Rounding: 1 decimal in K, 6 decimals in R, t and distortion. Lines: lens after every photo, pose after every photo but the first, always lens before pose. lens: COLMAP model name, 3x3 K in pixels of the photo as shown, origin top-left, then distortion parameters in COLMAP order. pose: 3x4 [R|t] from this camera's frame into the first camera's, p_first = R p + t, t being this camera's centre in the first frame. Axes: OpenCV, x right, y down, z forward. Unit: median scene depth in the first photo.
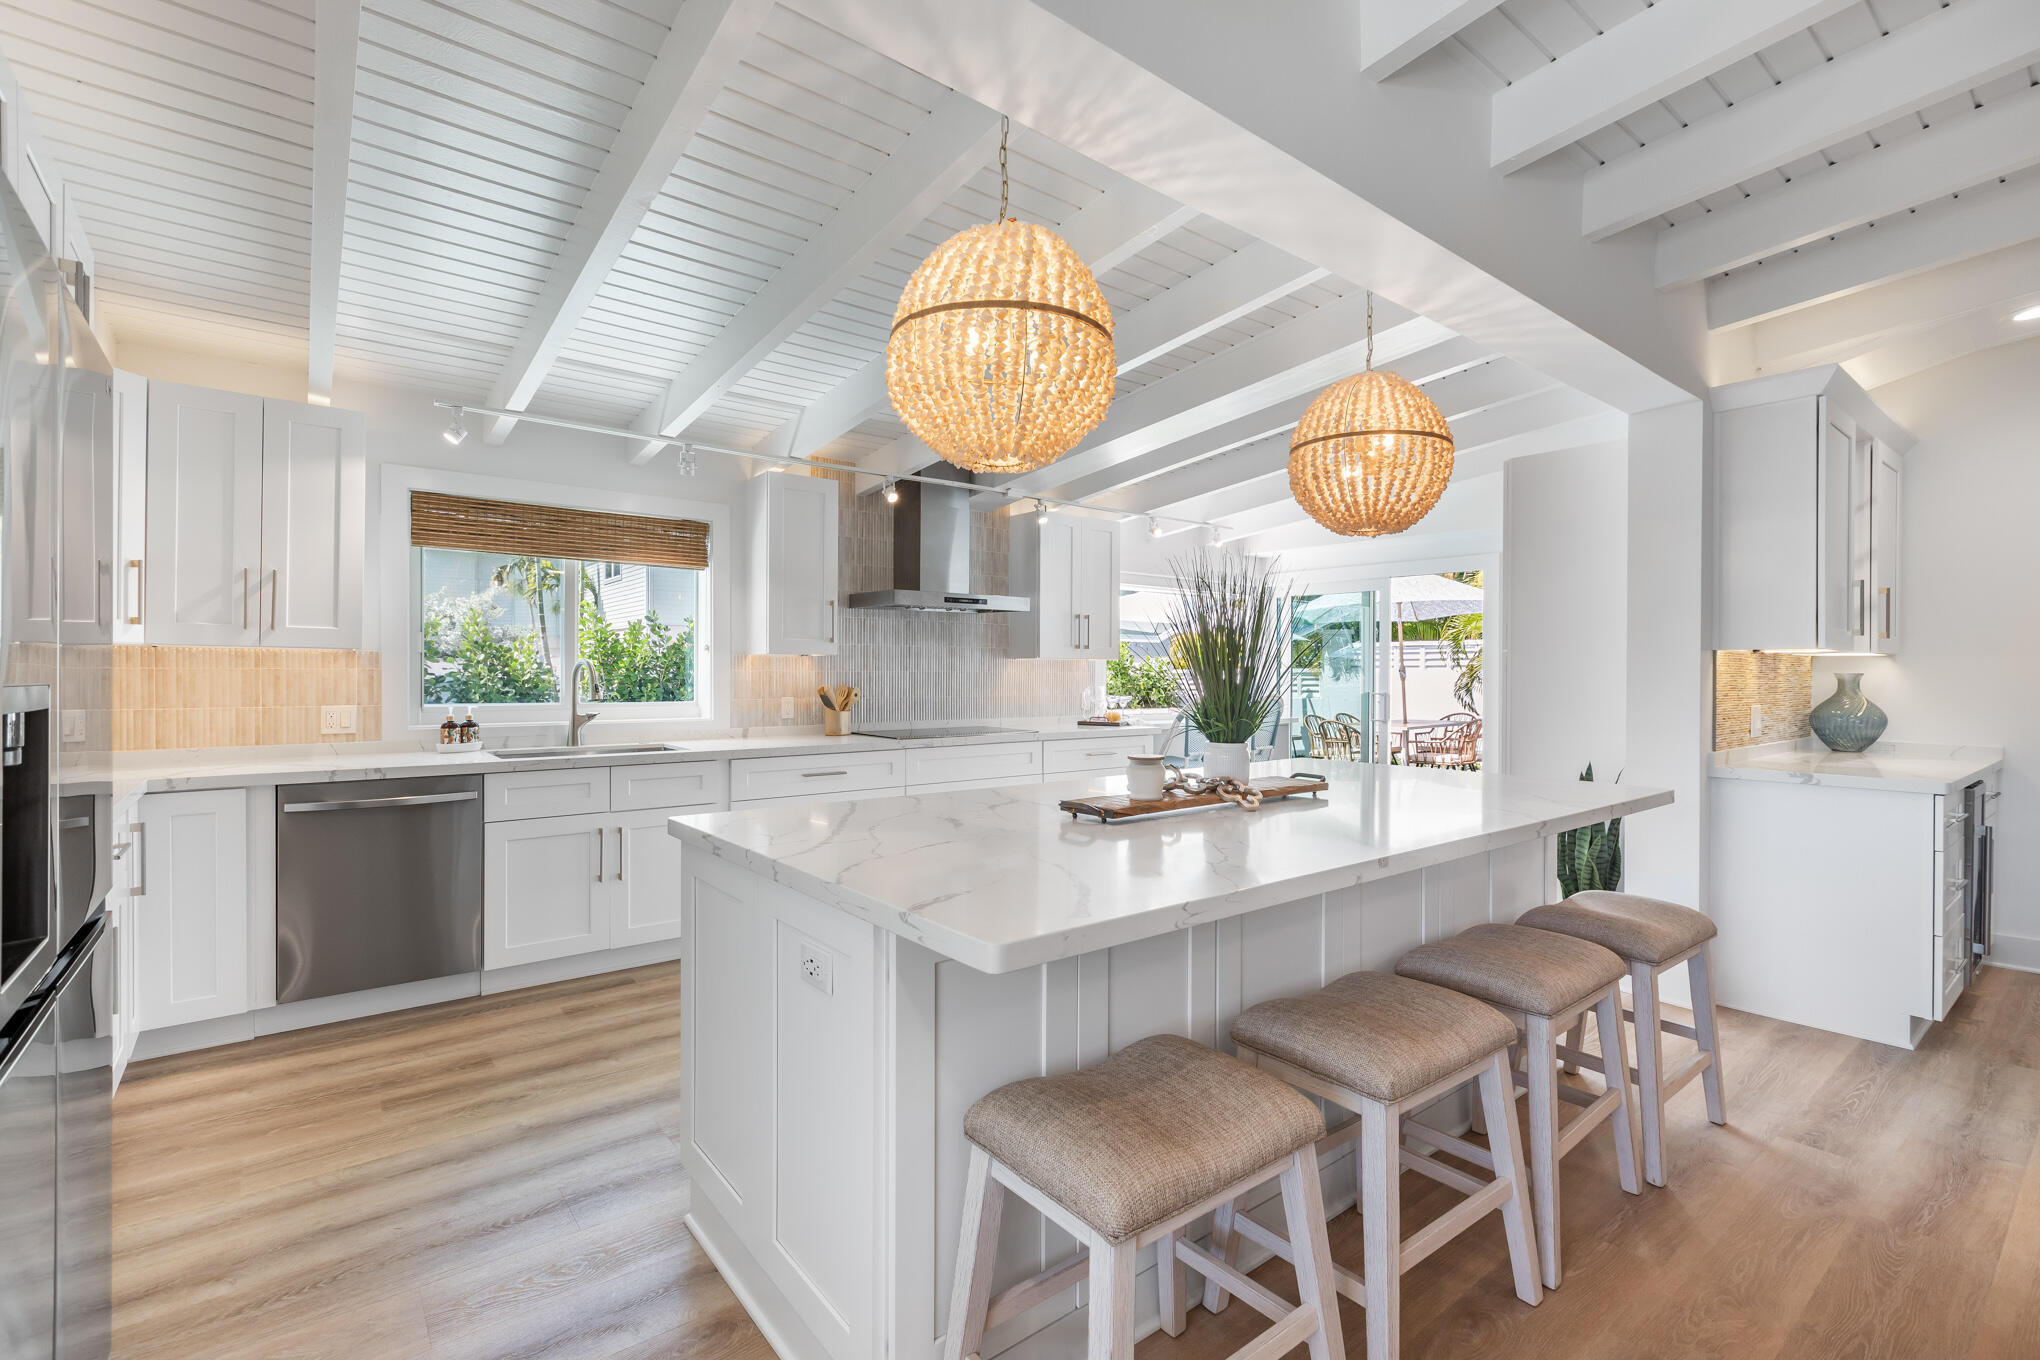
lens RADIAL K [[919.9, 0, 991.1], [0, 919.9, 686.5], [0, 0, 1]] dist [0.002700, -0.001040]
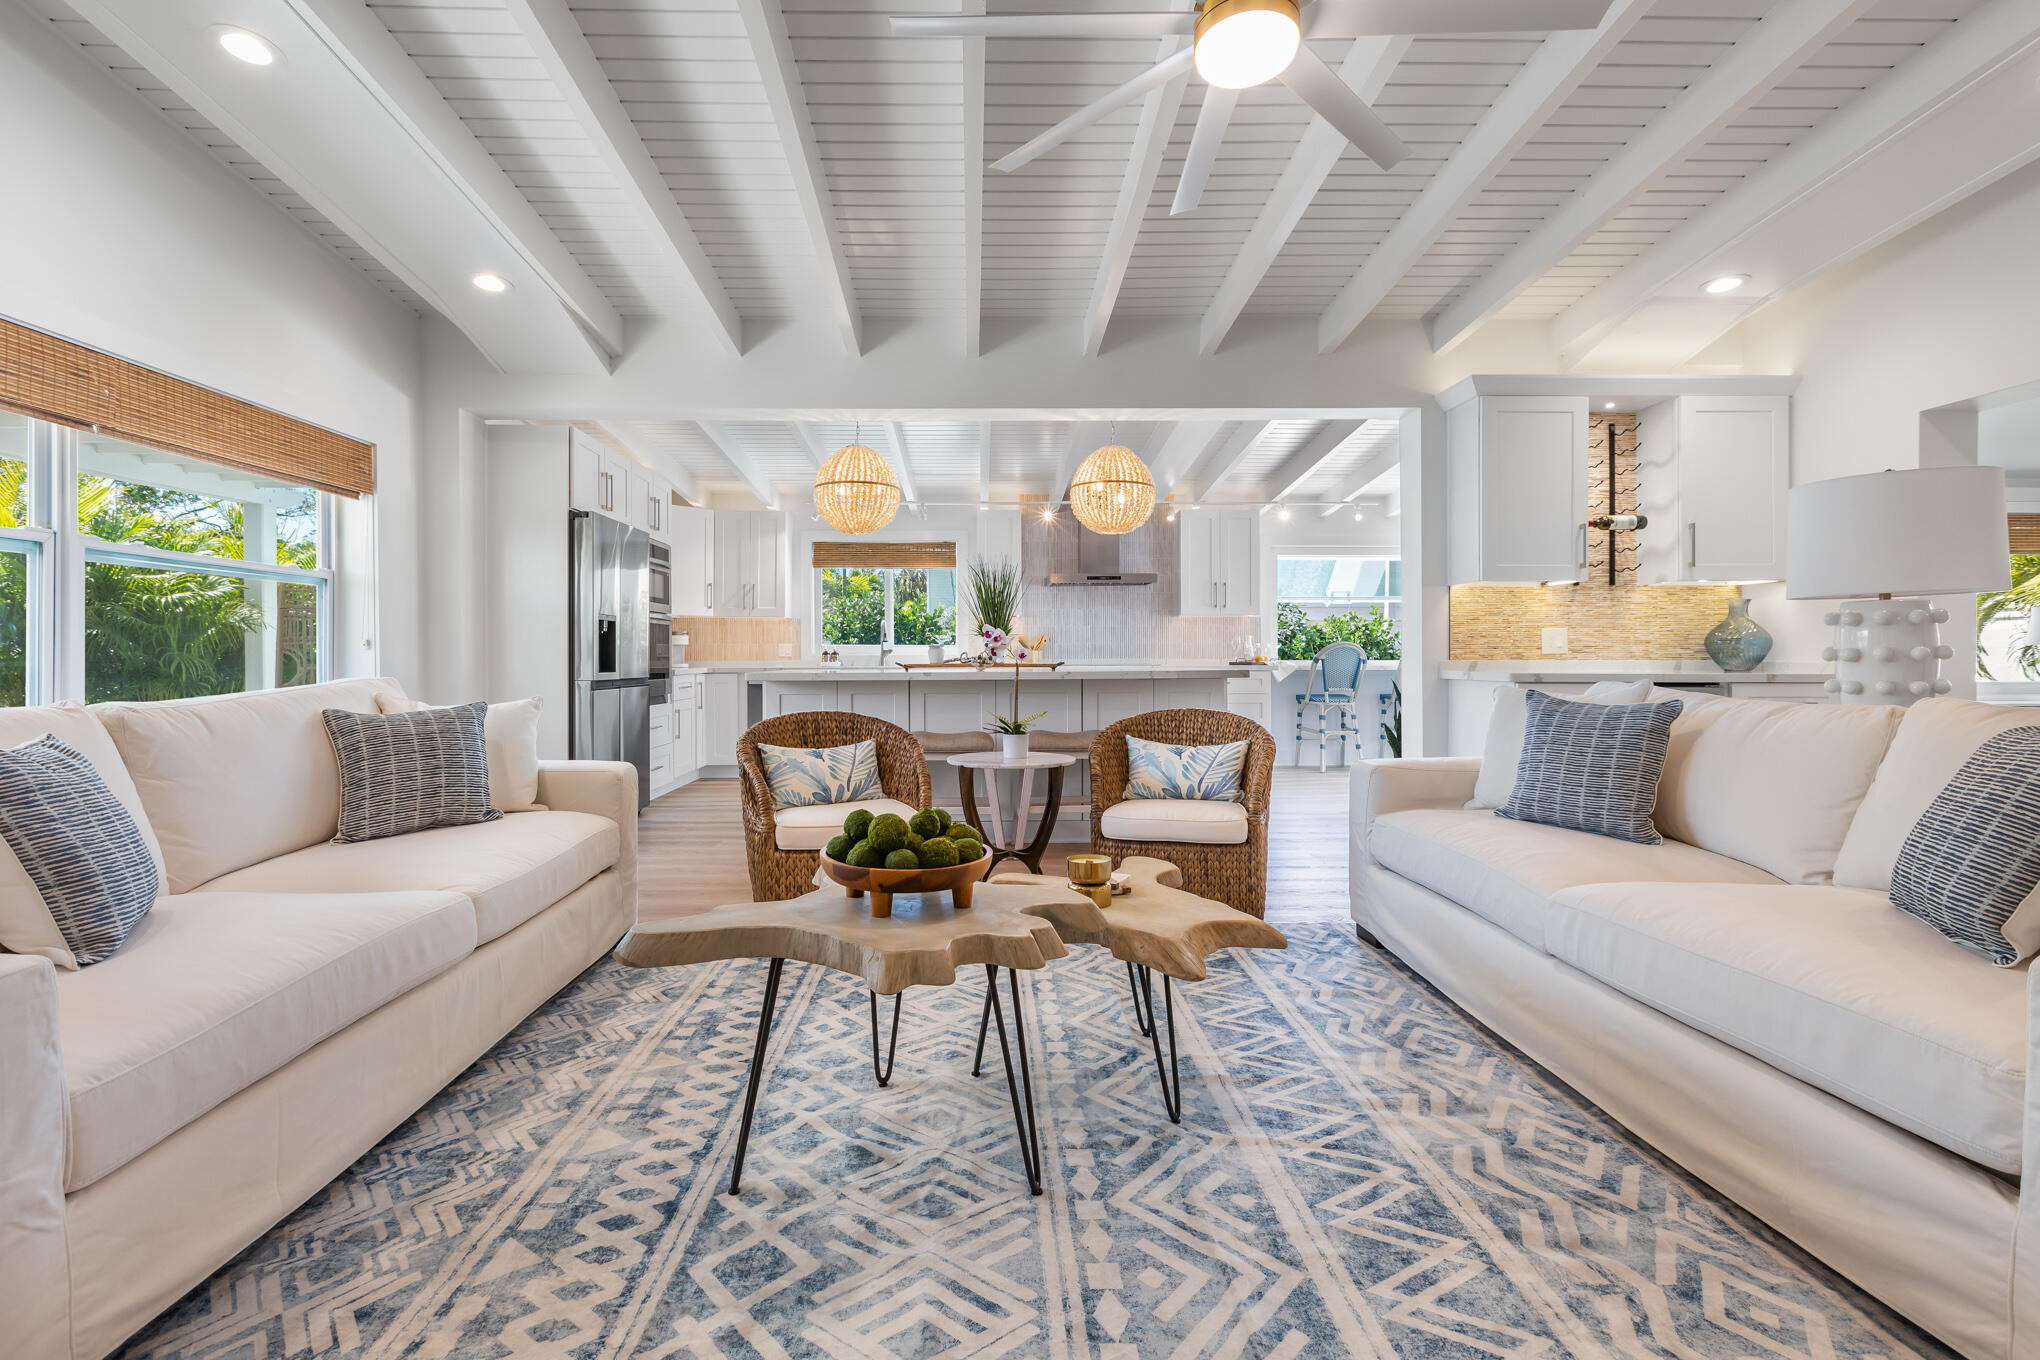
lens RADIAL K [[919.9, 0, 990.2], [0, 919.9, 667.4], [0, 0, 1]] dist [0.002700, -0.001040]
pose [[0.806394, 0.000136, -0.591379, 0.800433], [-0.001852, 0.999996, -0.002294, 0.065787], [0.591376, 0.002945, 0.806390, -0.392051]]
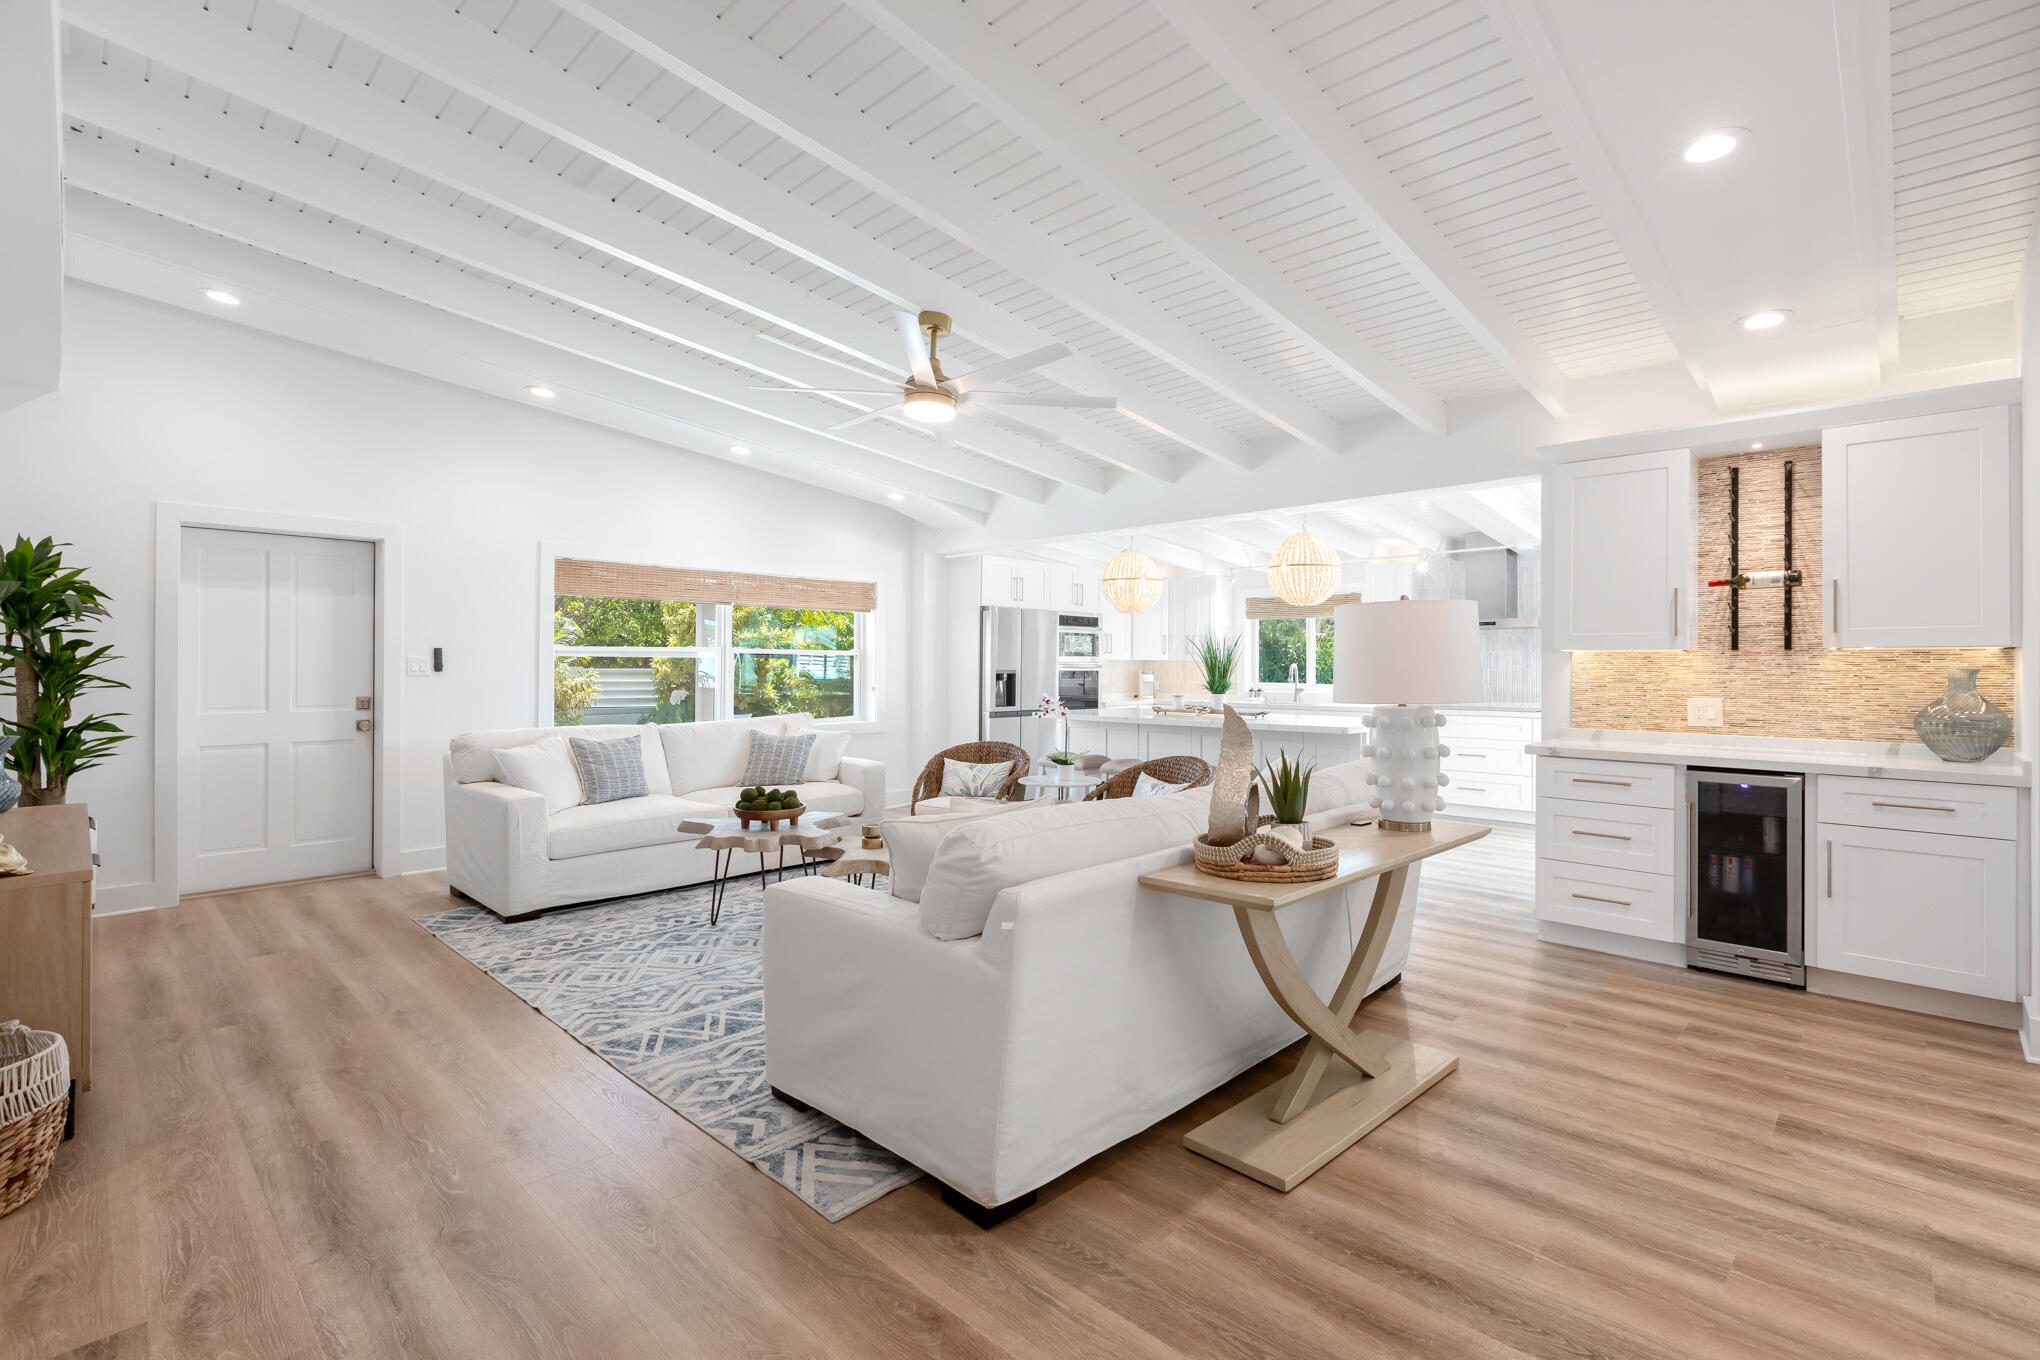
lens RADIAL K [[919.9, 0, 1048.5], [0, 919.9, 664.0], [0, 0, 1]] dist [0.002700, -0.001040]
pose [[0.171434, -0.006498, -0.985174, 1.512923], [-0.018184, 0.999787, -0.009759, 0.003759], [0.985028, 0.019587, 0.171279, 0.018508]]
